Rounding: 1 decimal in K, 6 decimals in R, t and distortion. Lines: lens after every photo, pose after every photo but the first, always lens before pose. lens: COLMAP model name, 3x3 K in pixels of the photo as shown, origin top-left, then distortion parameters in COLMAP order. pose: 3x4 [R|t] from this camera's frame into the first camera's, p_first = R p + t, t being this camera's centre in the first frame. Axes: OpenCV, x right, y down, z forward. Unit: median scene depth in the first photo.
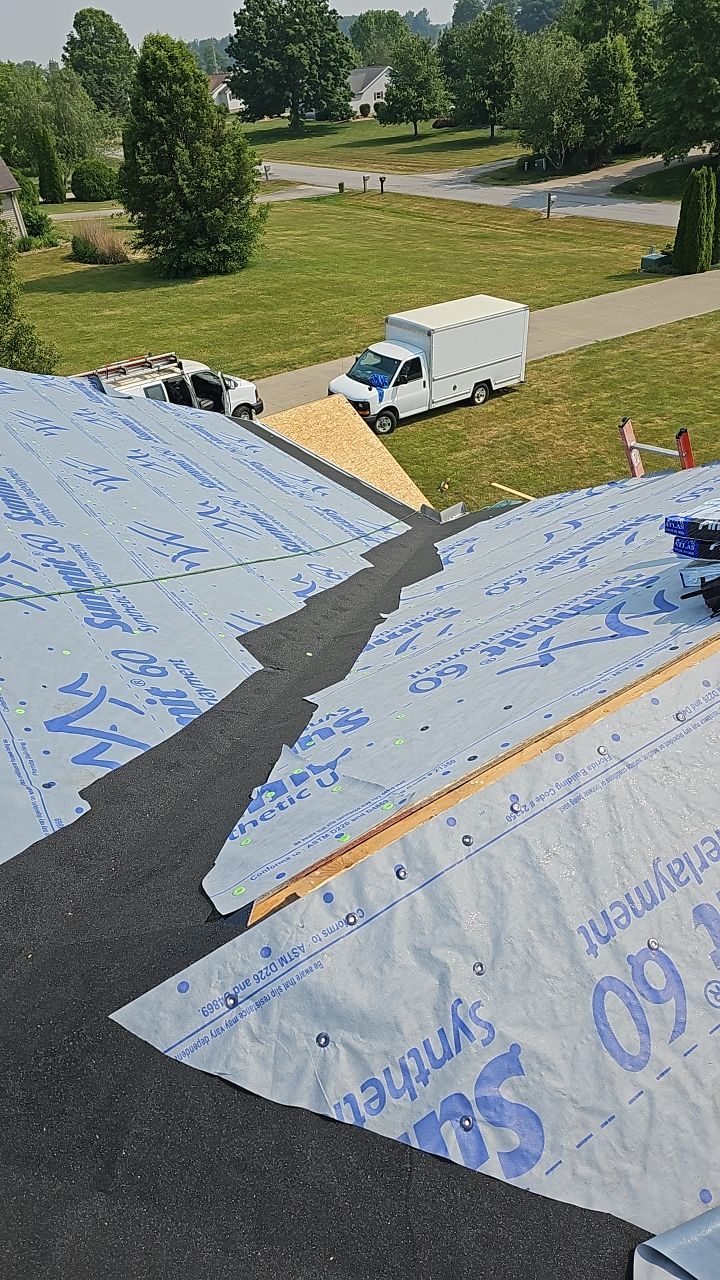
lens RADIAL K [[852.9, 0, 360.0], [0, 852.9, 640.0], [0, 0, 1]] dist [0.082620, -0.081277]
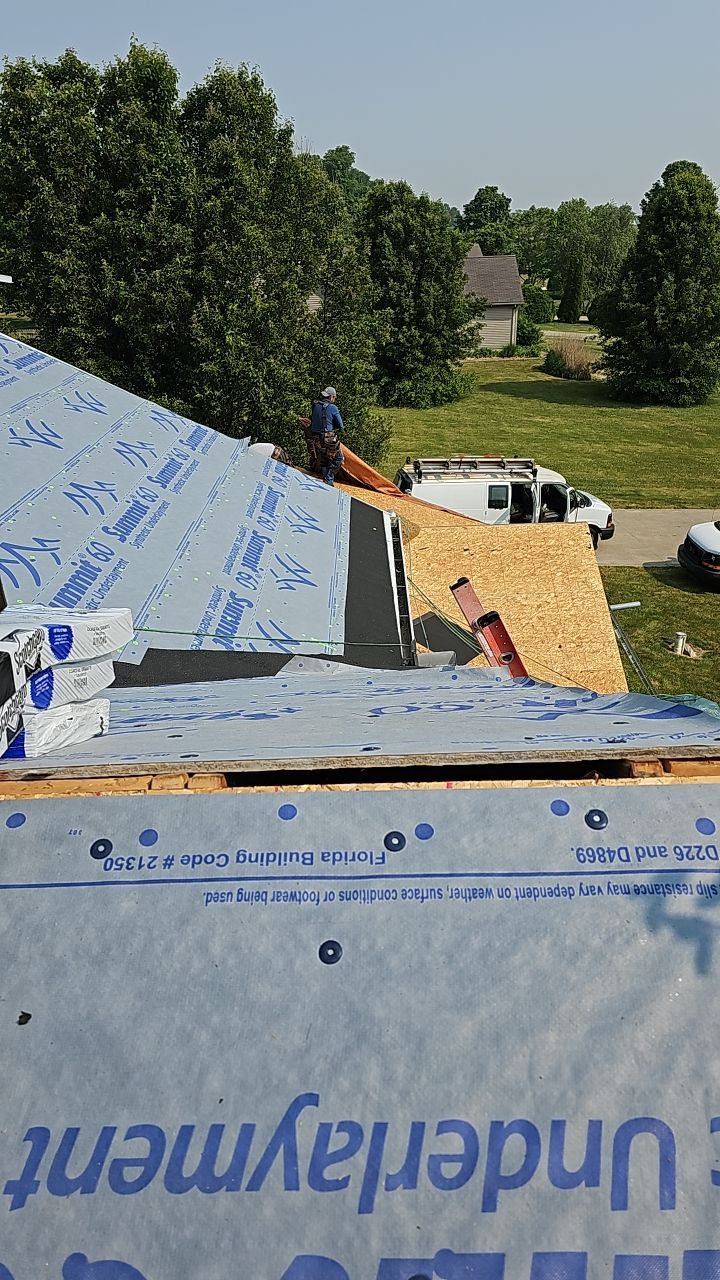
lens RADIAL K [[851.4, 0, 344.3], [0, 851.4, 631.2], [0, 0, 1]] dist [0.080274, -0.077156]
pose [[0.832334, 0.306892, -0.461560, 0.654989], [-0.364516, 0.930392, -0.038714, -0.191190], [0.417550, 0.200469, 0.886264, 0.459534]]
